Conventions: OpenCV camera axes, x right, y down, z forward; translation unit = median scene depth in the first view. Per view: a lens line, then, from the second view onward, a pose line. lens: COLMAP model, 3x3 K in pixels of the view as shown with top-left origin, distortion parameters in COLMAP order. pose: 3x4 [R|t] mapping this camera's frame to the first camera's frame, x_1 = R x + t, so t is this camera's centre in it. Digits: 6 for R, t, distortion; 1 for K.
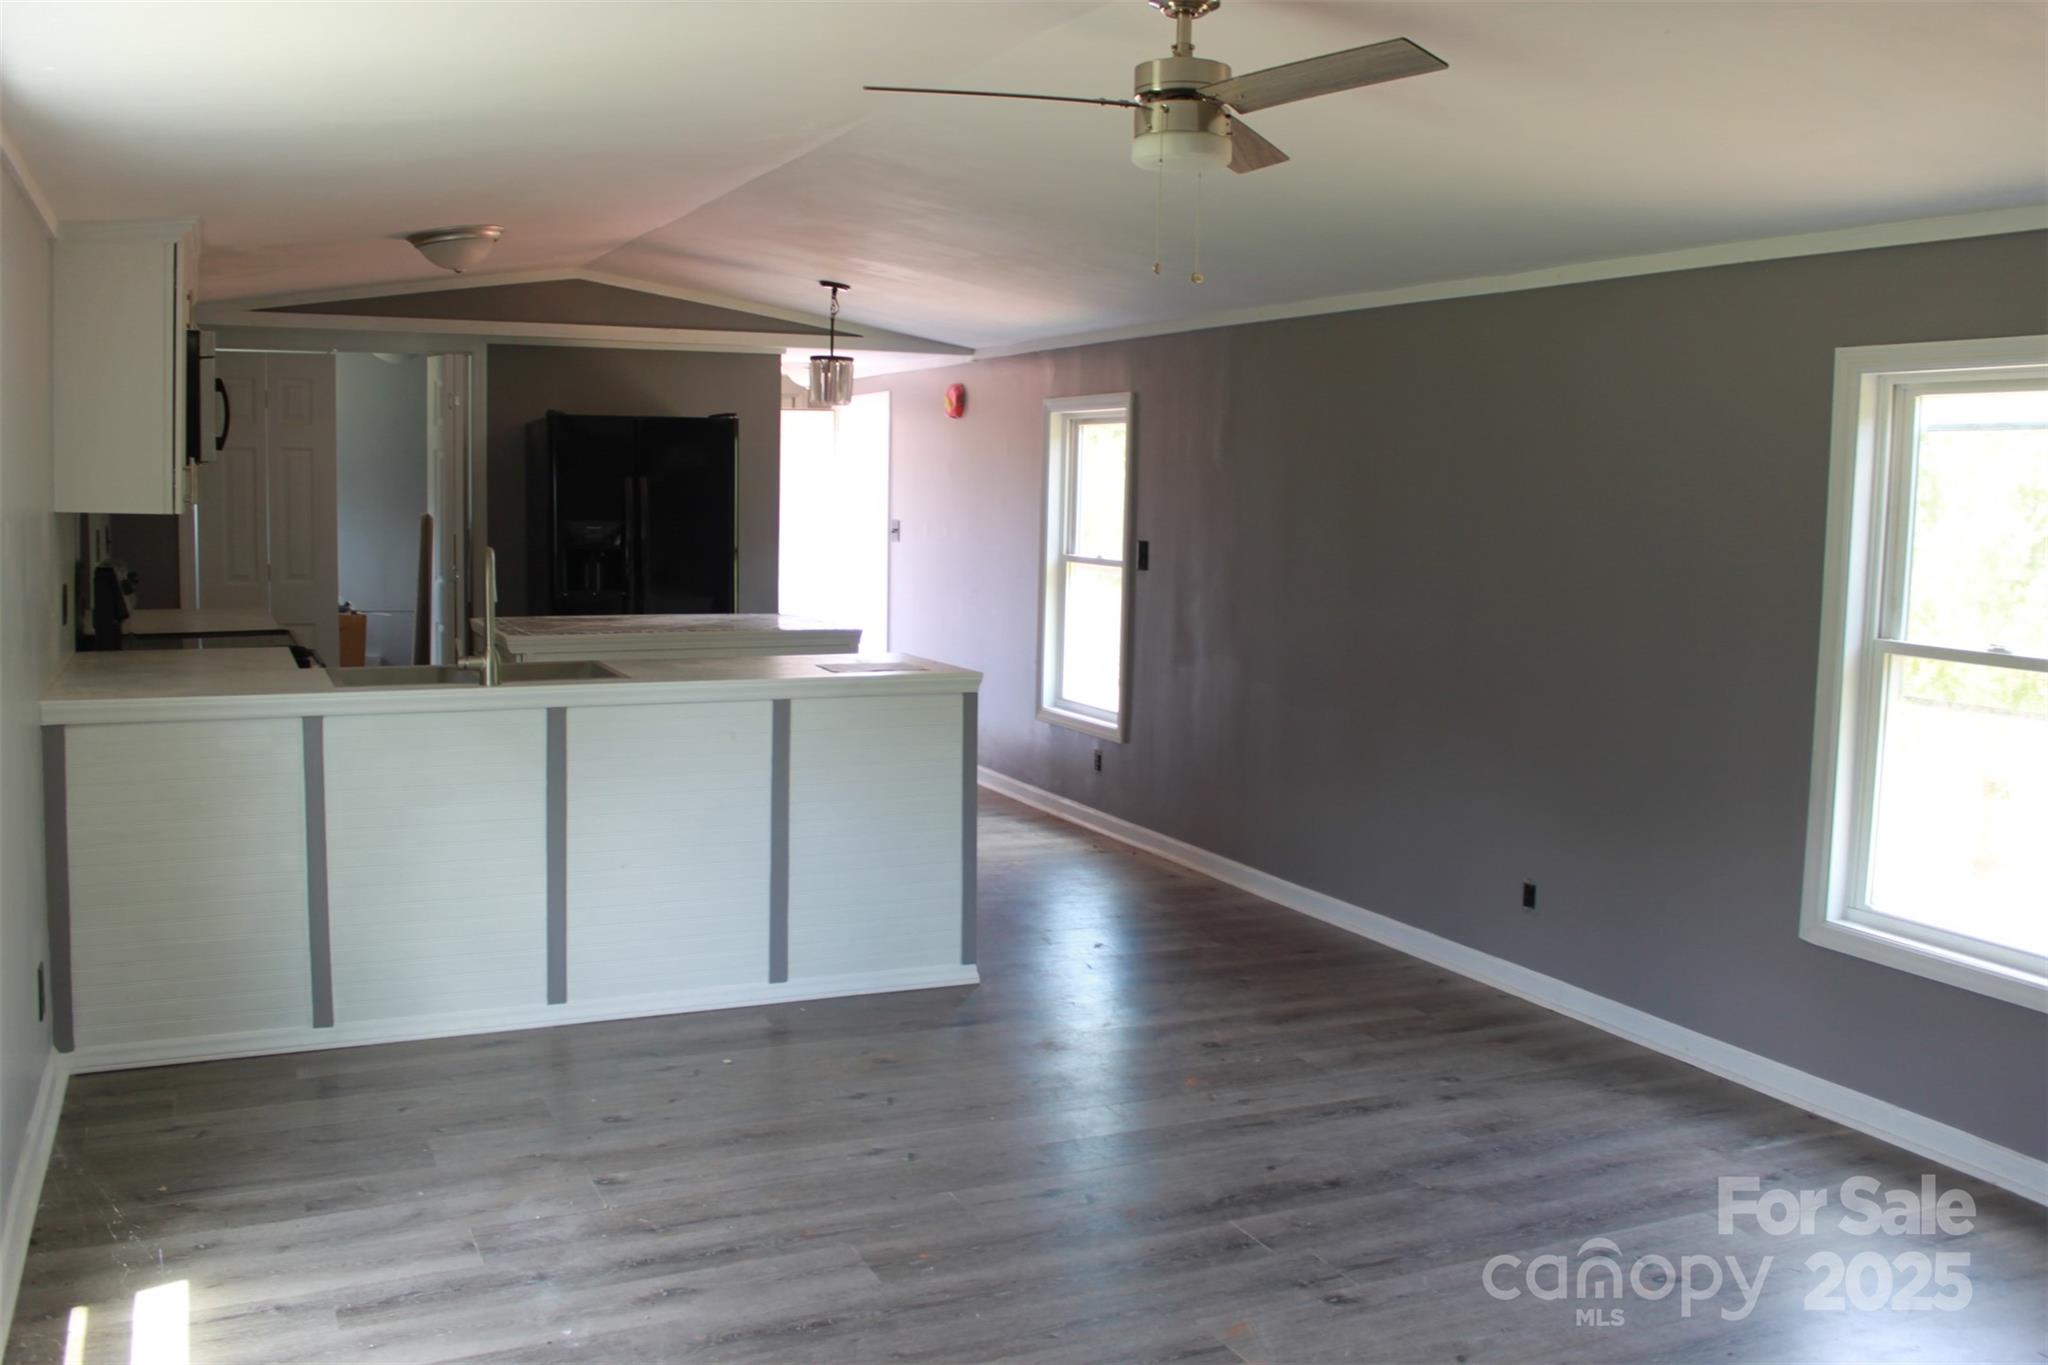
lens RADIAL K [[1825.0, 0, 1021.4], [0, 1825.0, 662.8], [0, 0, 1]] dist [-0.156007, 0.148762]
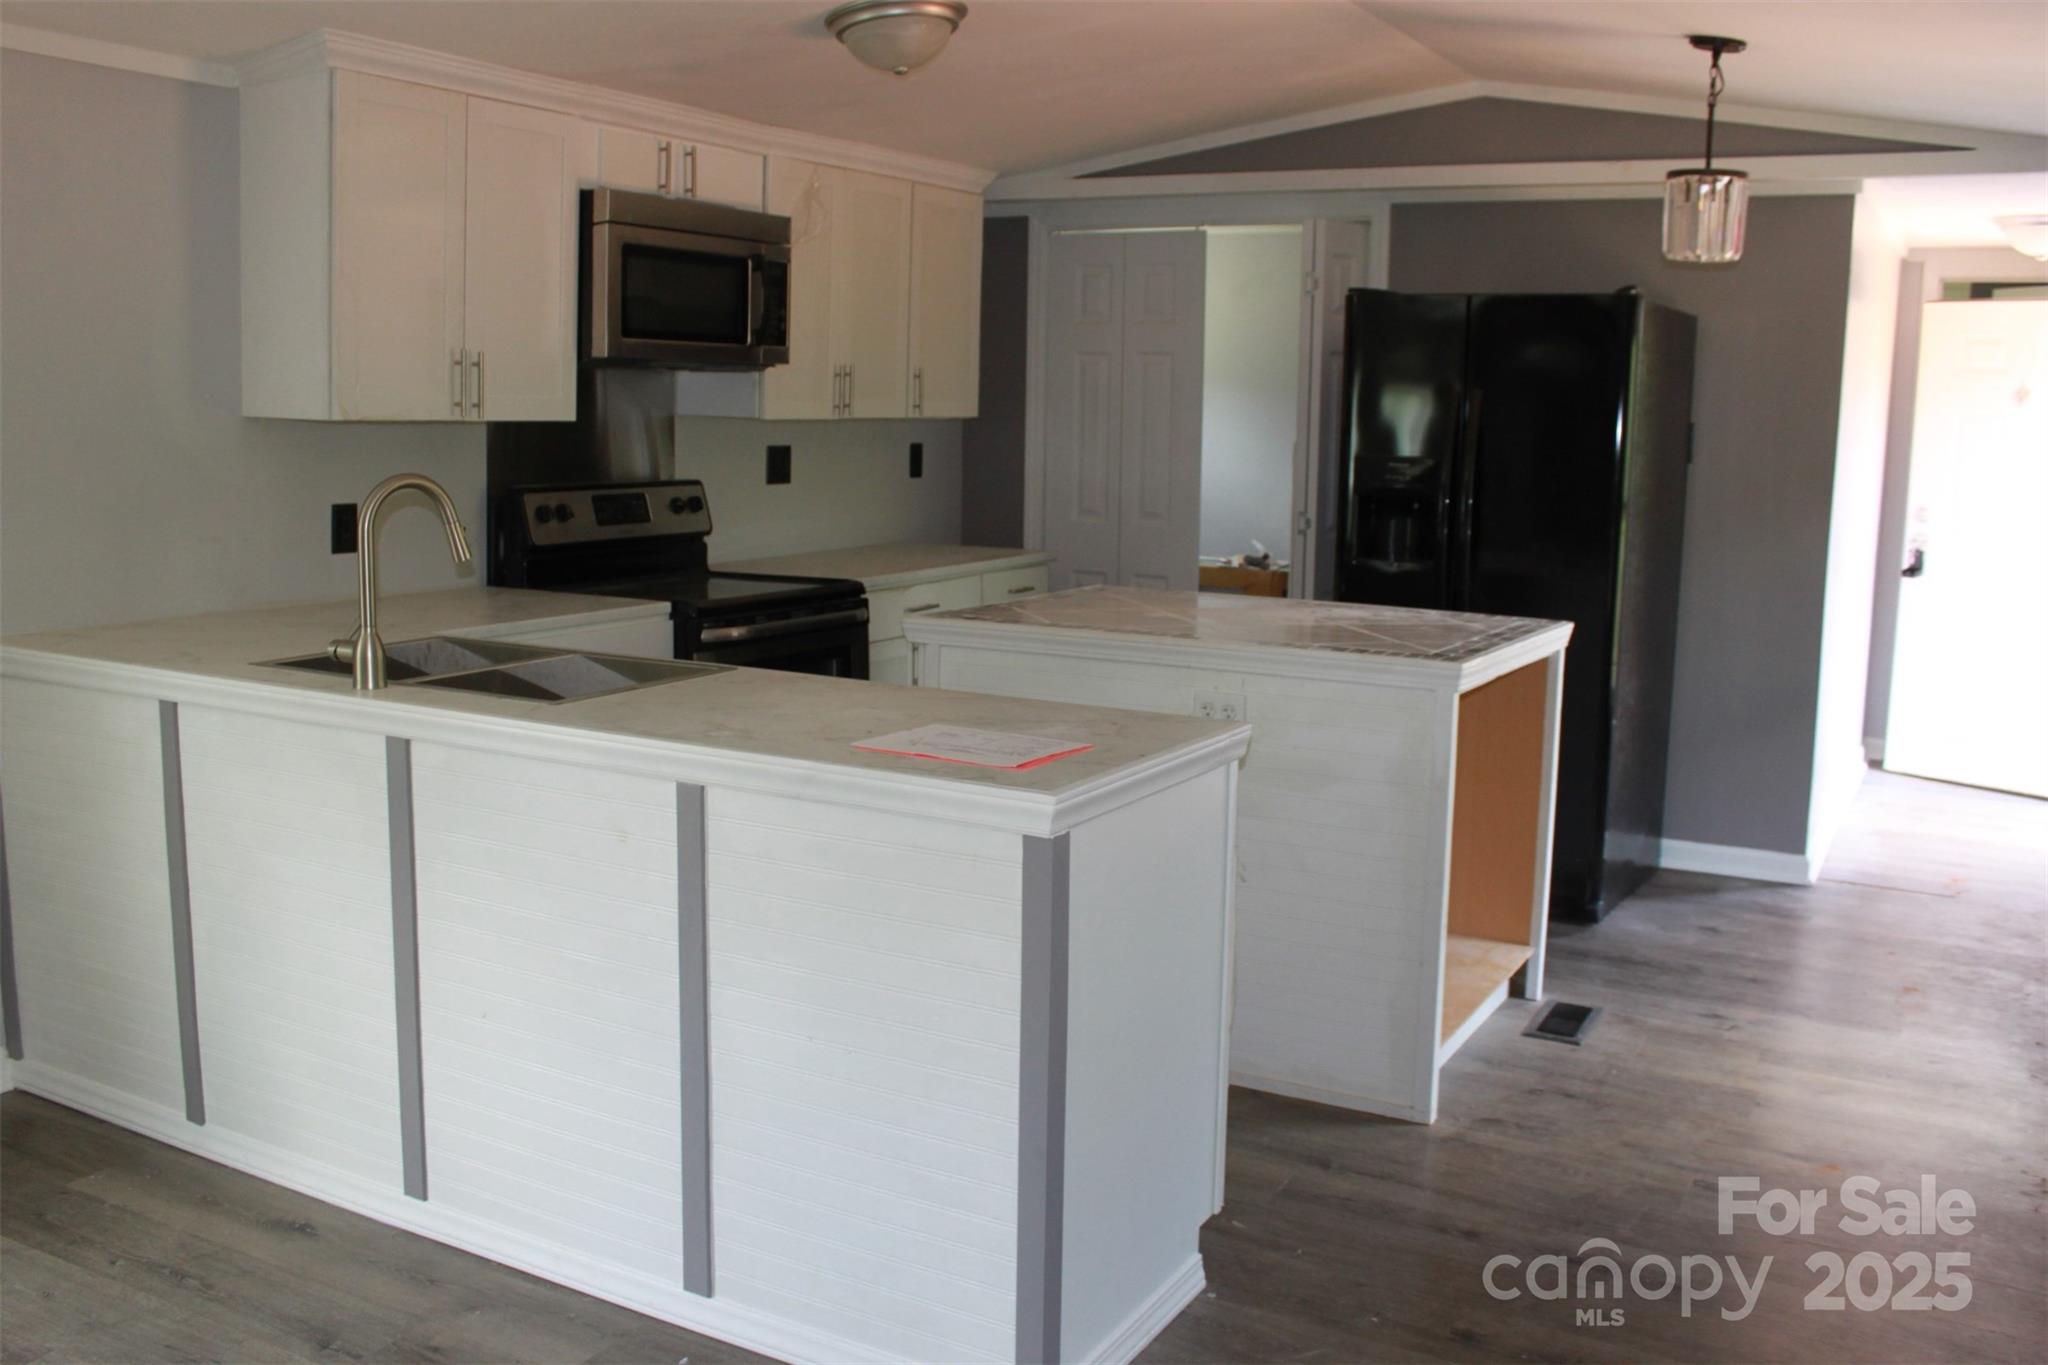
lens RADIAL K [[1825.0, 0, 1021.4], [0, 1825.0, 662.8], [0, 0, 1]] dist [-0.156007, 0.148762]
pose [[0.589203, 0.111858, -0.800205, 0.409026], [-0.087530, 0.993379, 0.074411, -0.074736], [0.803230, 0.026199, 0.595092, 0.925924]]
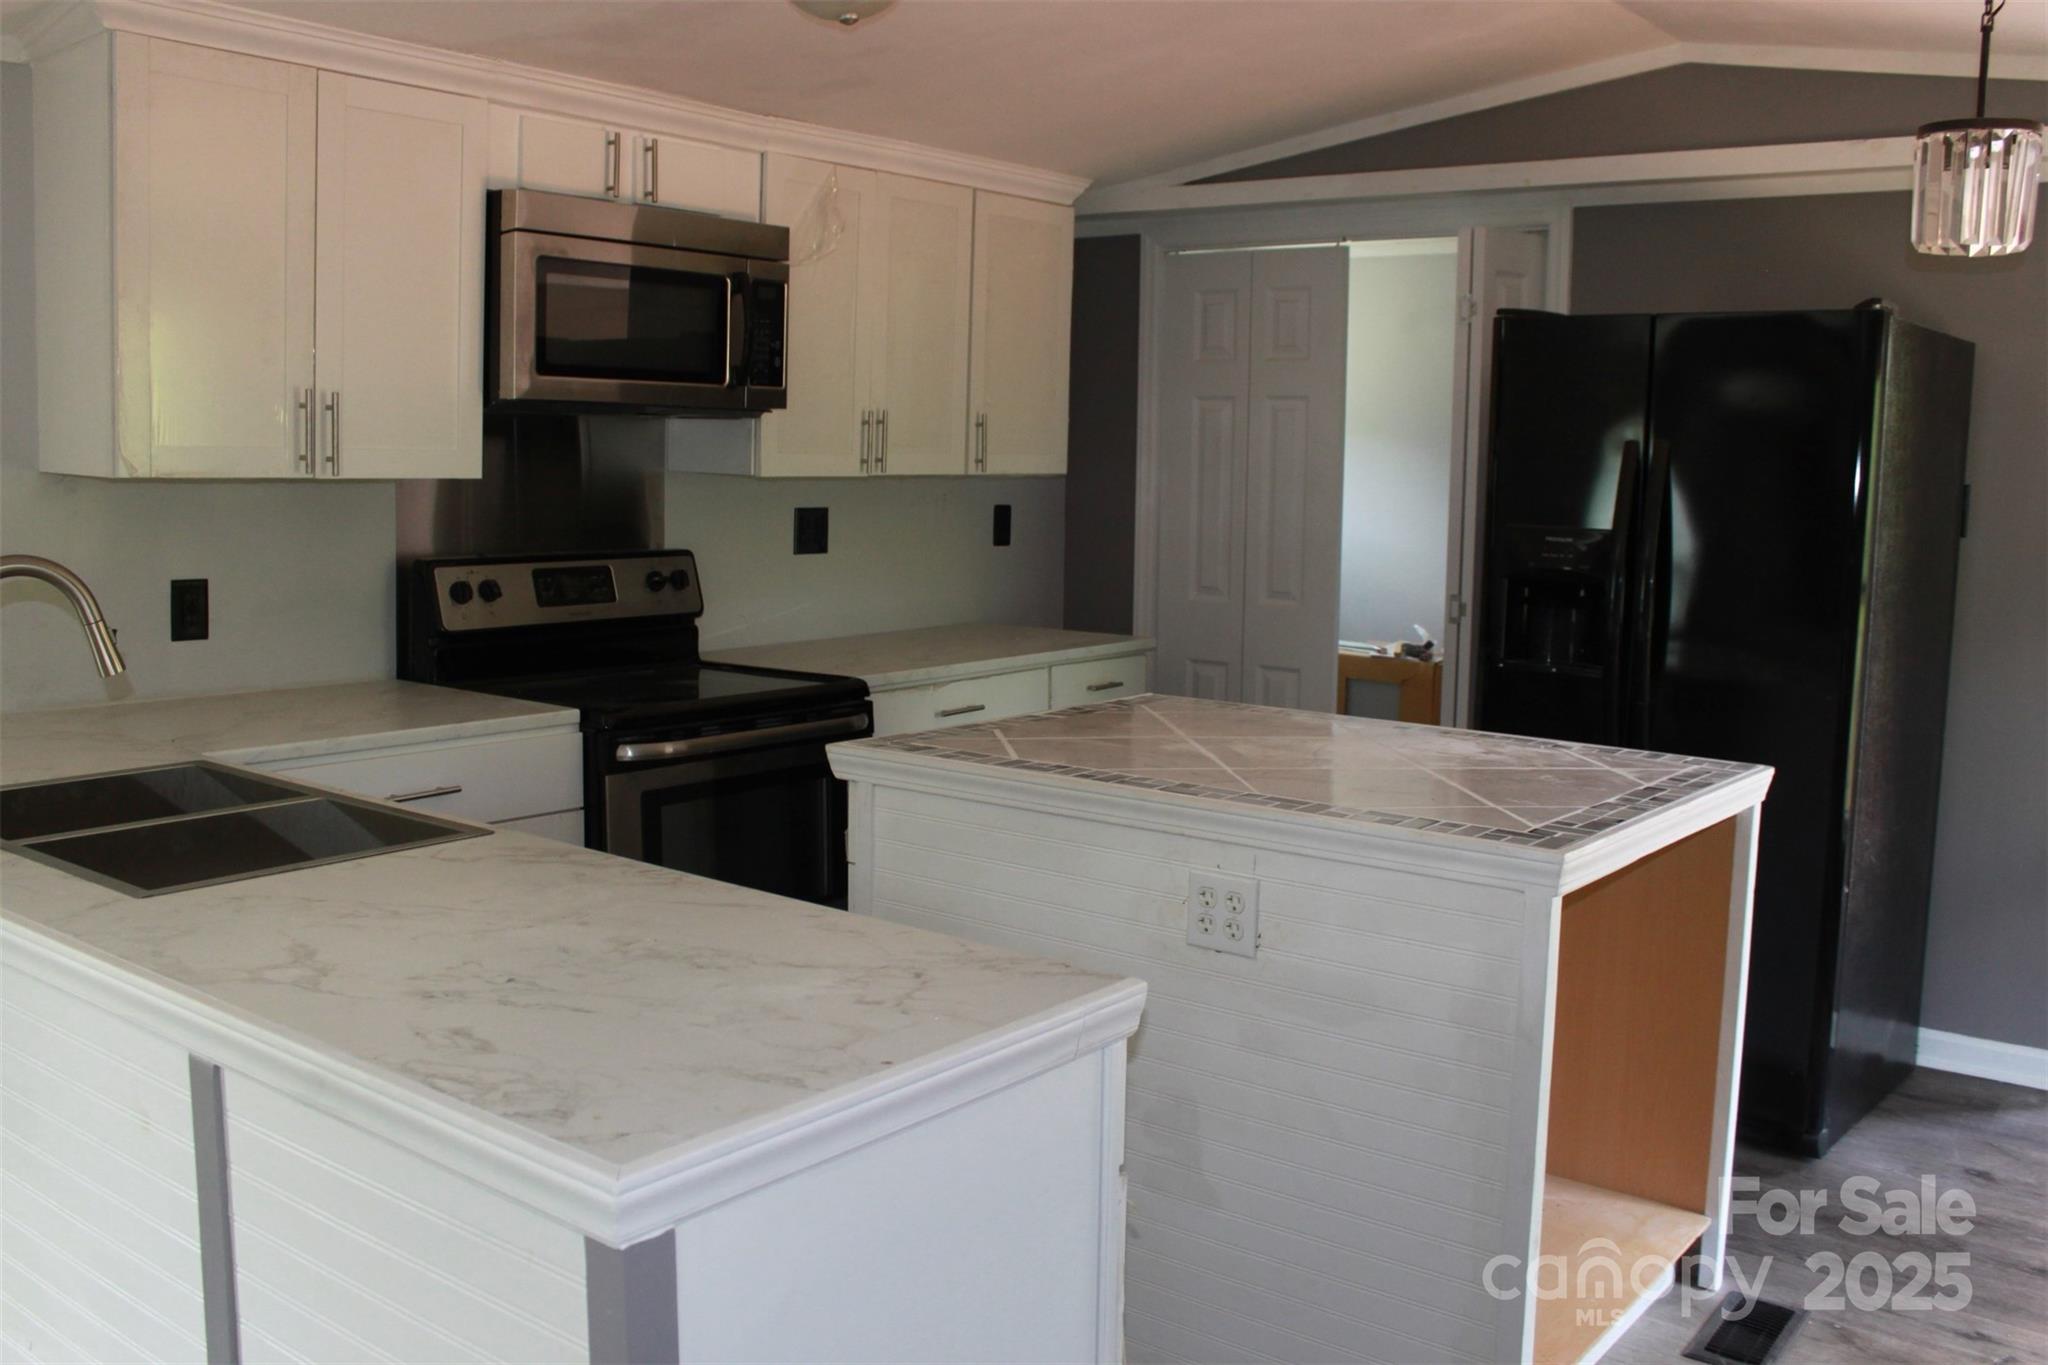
lens RADIAL K [[1825.0, 0, 1021.4], [0, 1825.0, 662.8], [0, 0, 1]] dist [-0.156007, 0.148762]
pose [[0.463070, 0.097615, -0.880930, 0.259487], [-0.097594, 0.993489, 0.058787, -0.103299], [0.880932, 0.058751, 0.469581, 1.180768]]
